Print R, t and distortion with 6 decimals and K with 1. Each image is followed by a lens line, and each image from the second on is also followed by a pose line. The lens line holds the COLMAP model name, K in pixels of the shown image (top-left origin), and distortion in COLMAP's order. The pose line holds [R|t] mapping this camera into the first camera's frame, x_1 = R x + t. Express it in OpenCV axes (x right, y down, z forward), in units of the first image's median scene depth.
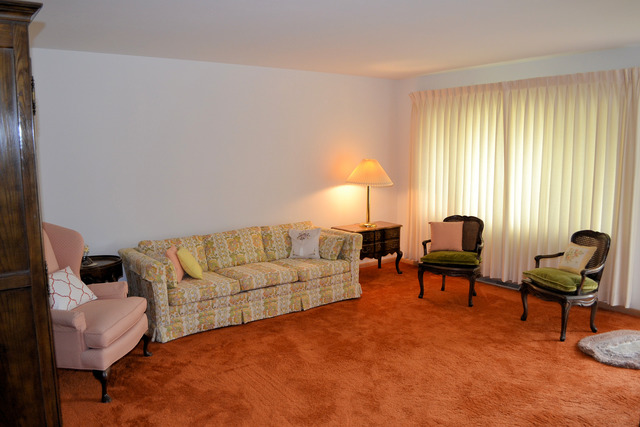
lens RADIAL K [[502.3, 0, 320.0], [0, 502.3, 214.5], [0, 0, 1]] dist [-0.001255, -0.000071]
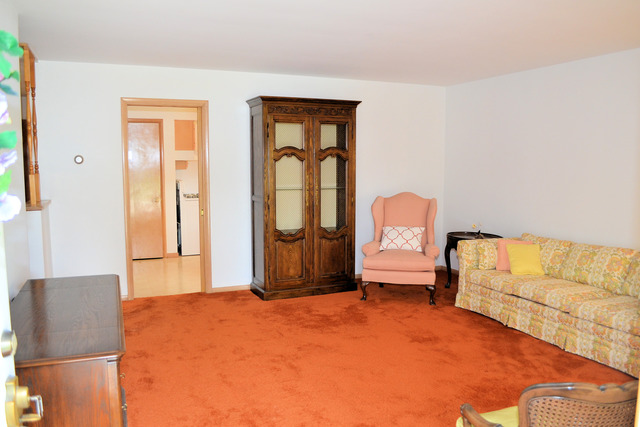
lens RADIAL K [[502.3, 0, 319.9], [0, 502.3, 213.4], [0, 0, 1]] dist [-0.001255, -0.000071]
pose [[-0.196191, 0.109749, -0.974405, 0.827198], [-0.130294, 0.981987, 0.136837, -0.084487], [0.971871, 0.153805, -0.178357, 0.757366]]
